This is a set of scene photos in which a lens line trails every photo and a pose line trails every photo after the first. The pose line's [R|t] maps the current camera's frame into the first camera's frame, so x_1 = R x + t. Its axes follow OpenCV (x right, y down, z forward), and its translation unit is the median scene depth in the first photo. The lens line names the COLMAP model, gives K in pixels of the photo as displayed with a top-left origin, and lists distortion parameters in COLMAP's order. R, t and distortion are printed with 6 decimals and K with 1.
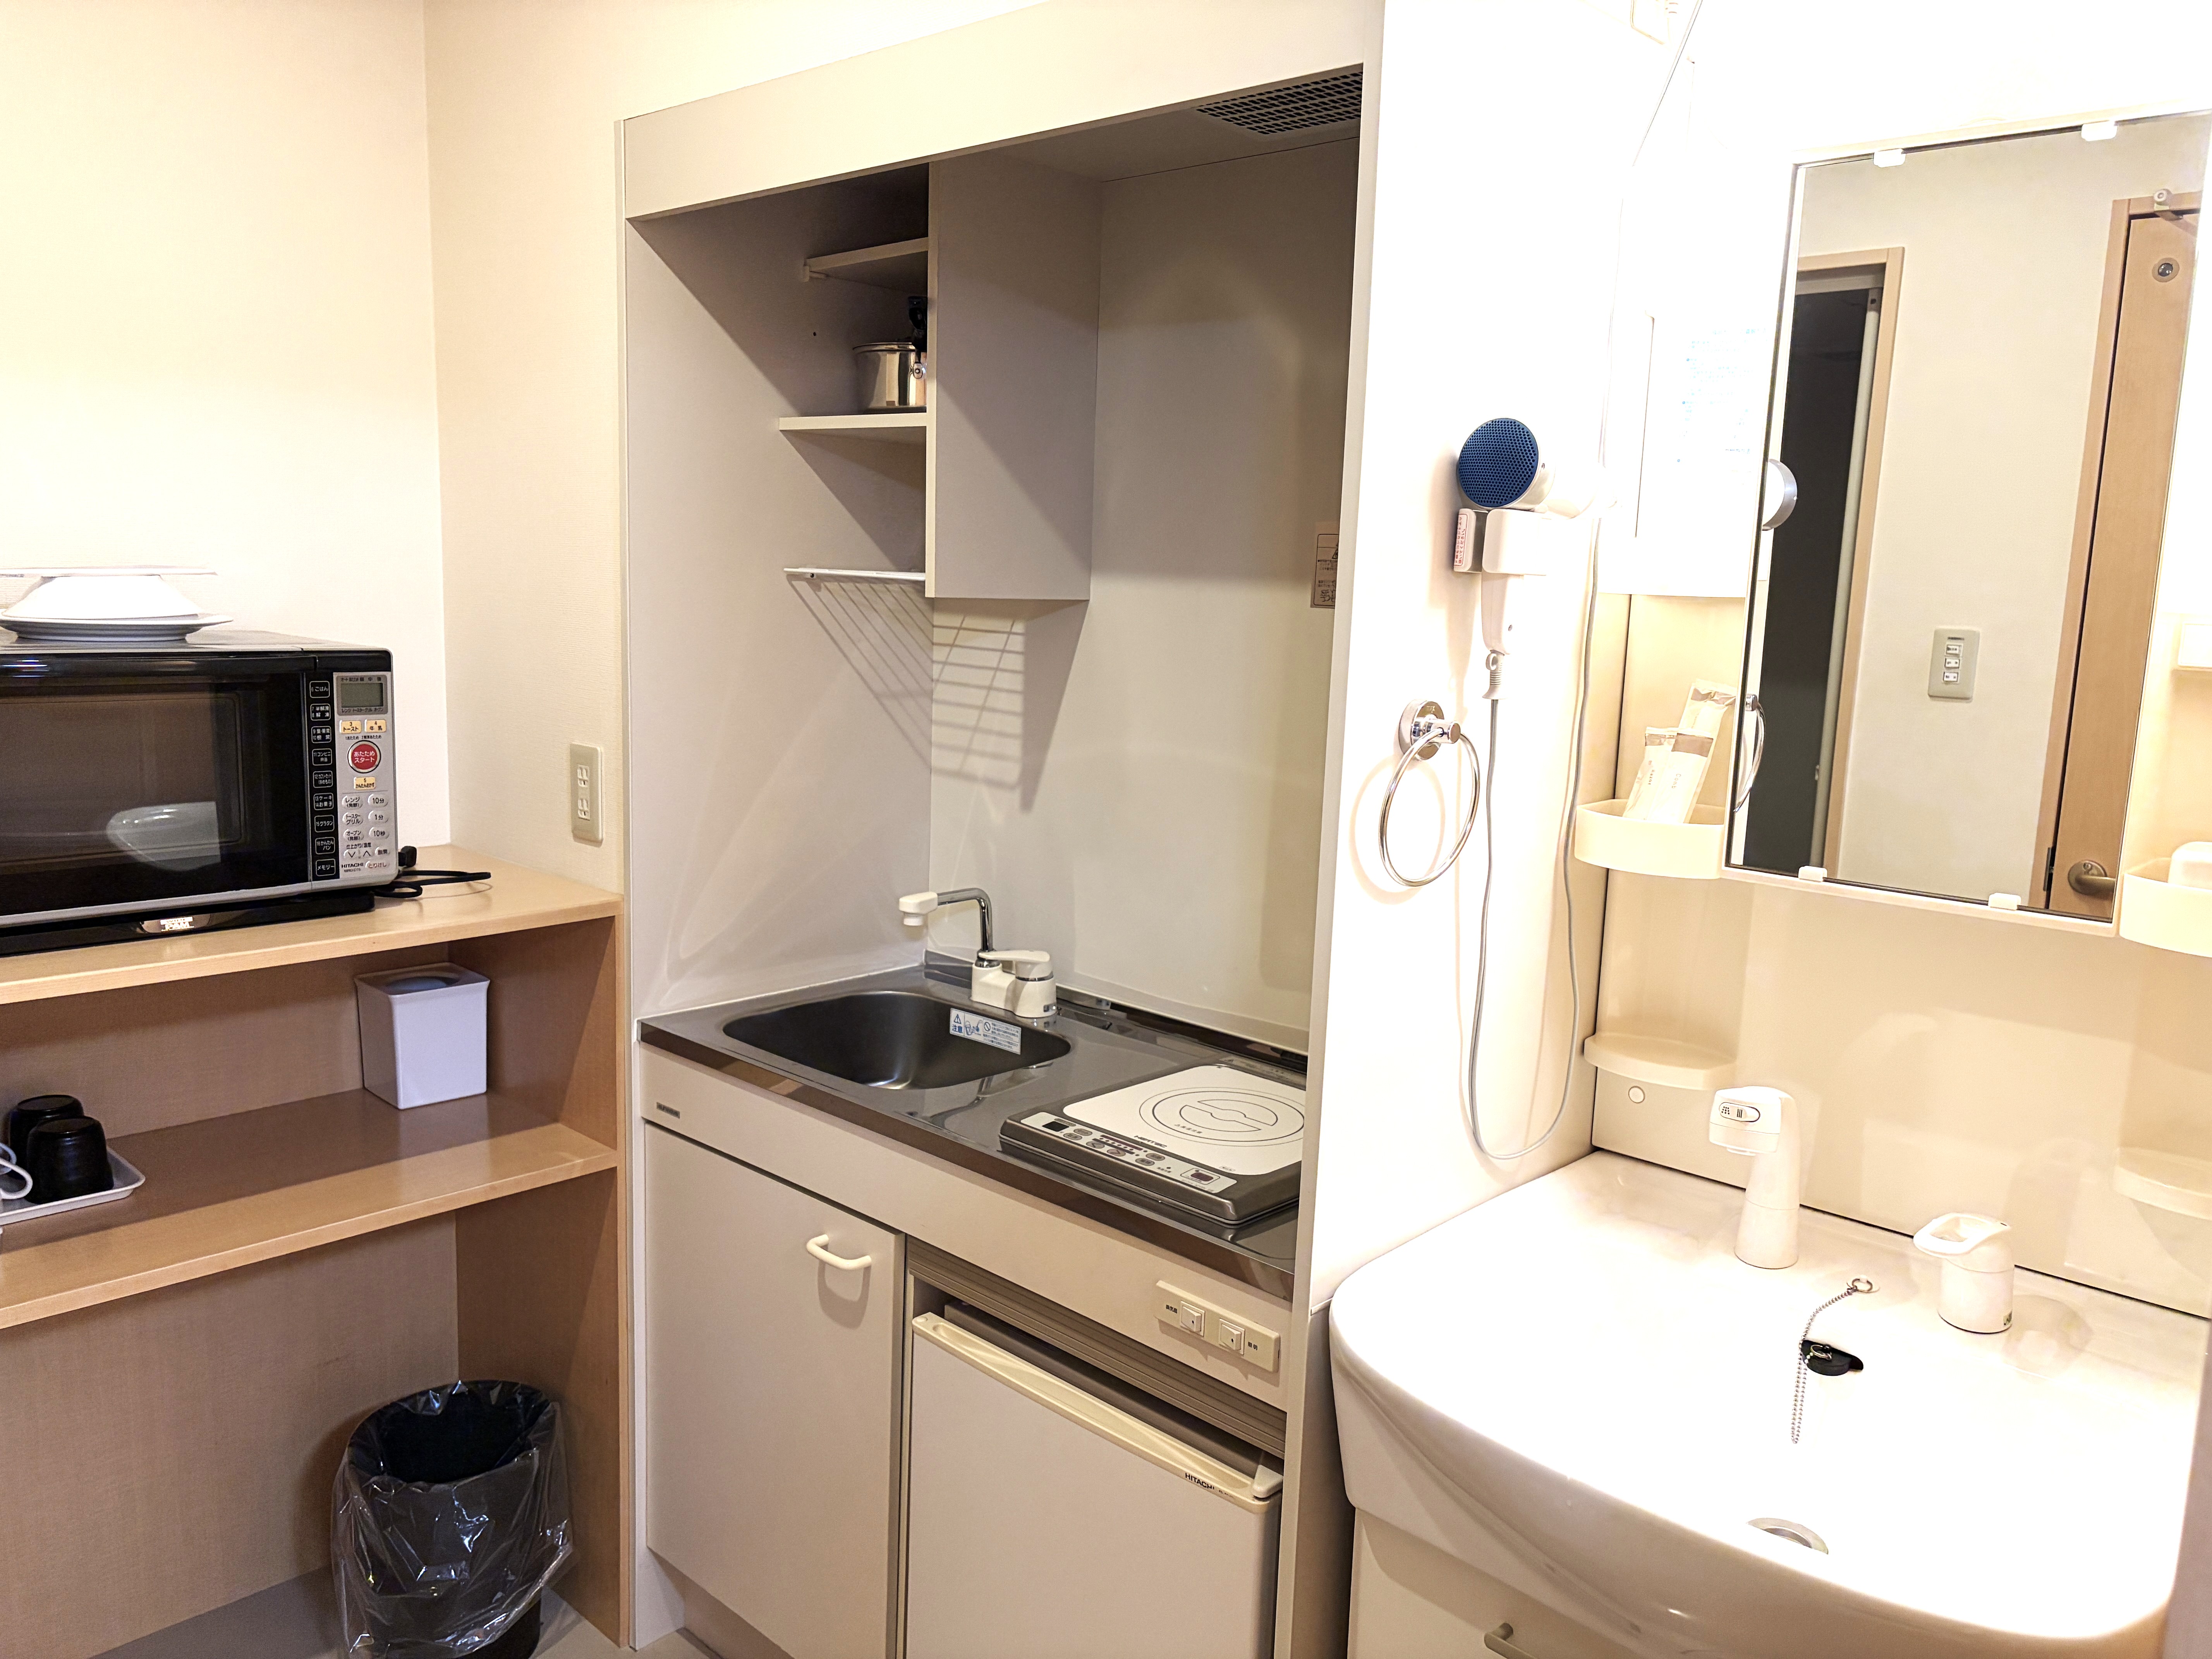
lens RADIAL K [[1704.2, 0, 1106.0], [0, 1704.2, 829.5], [0, 0, 1]] dist [0.014326, 0.001868]
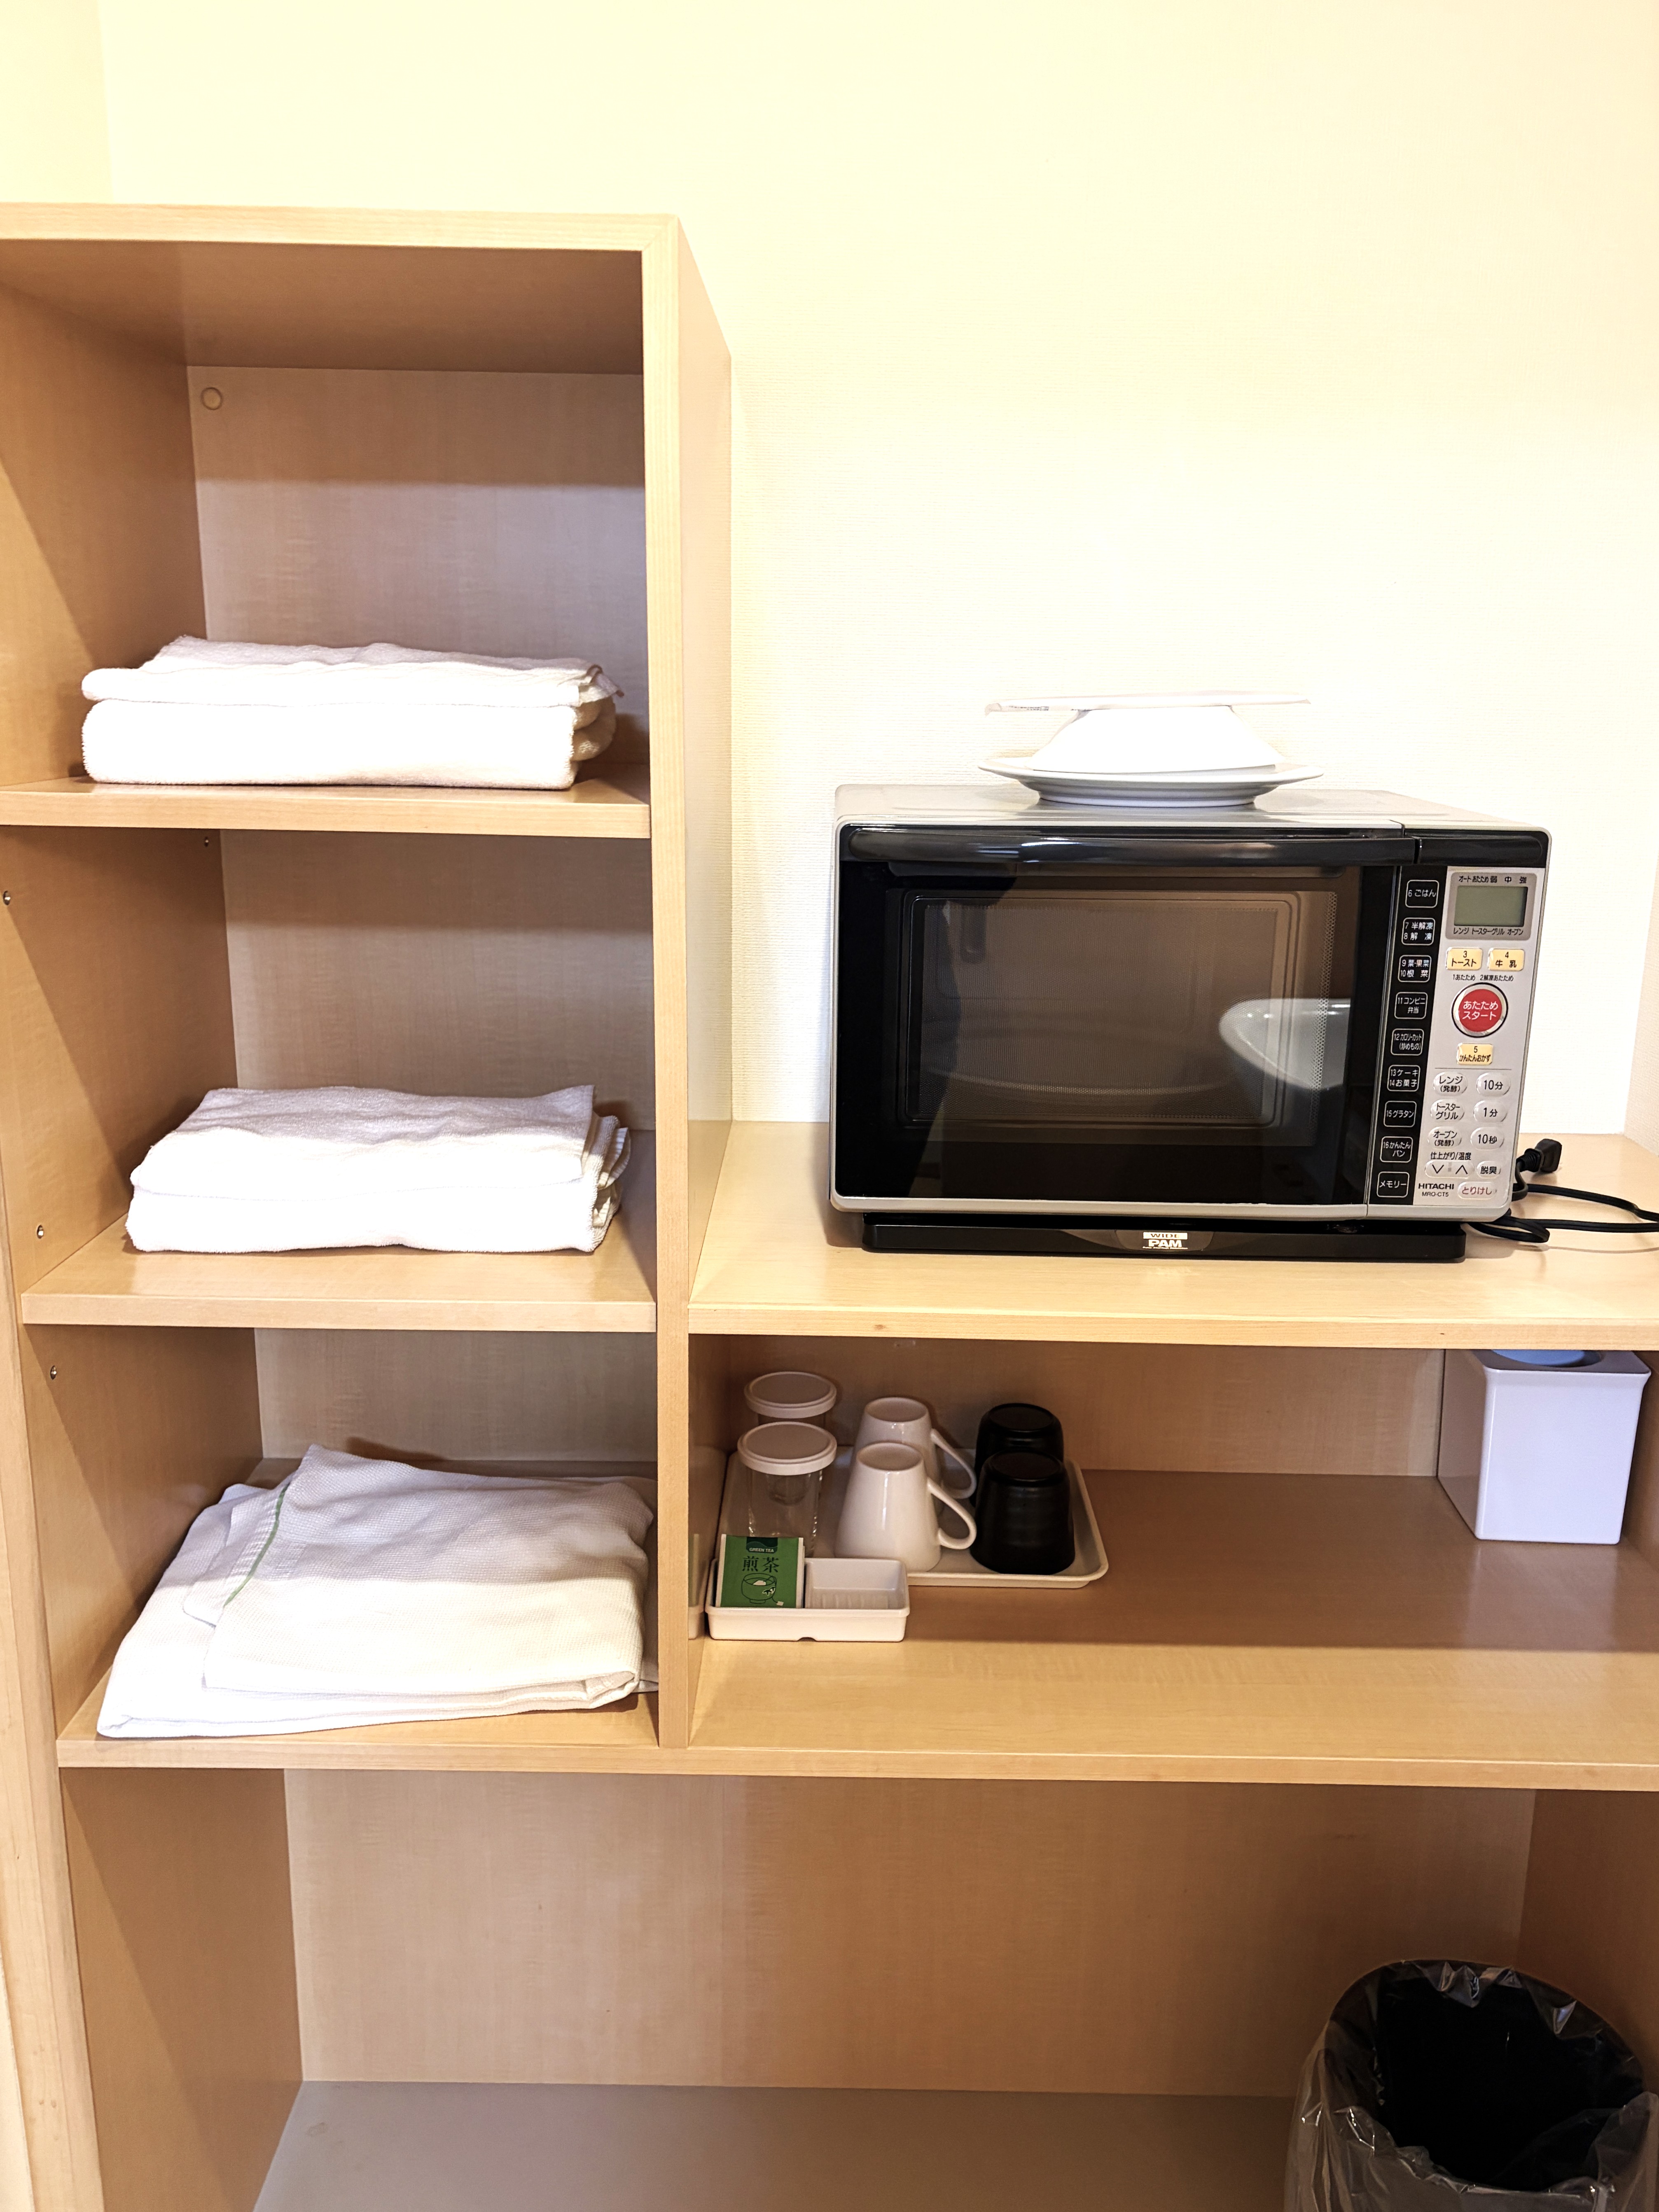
lens RADIAL K [[1704.3, 0, 829.5], [0, 1704.3, 1106.0], [0, 0, 1]] dist [0.014326, 0.001868]
pose [[0.673559, 0.150702, -0.723607, -0.151684], [-0.094070, 0.988511, 0.118309, -0.058762], [0.733123, -0.011618, 0.679997, 0.430871]]
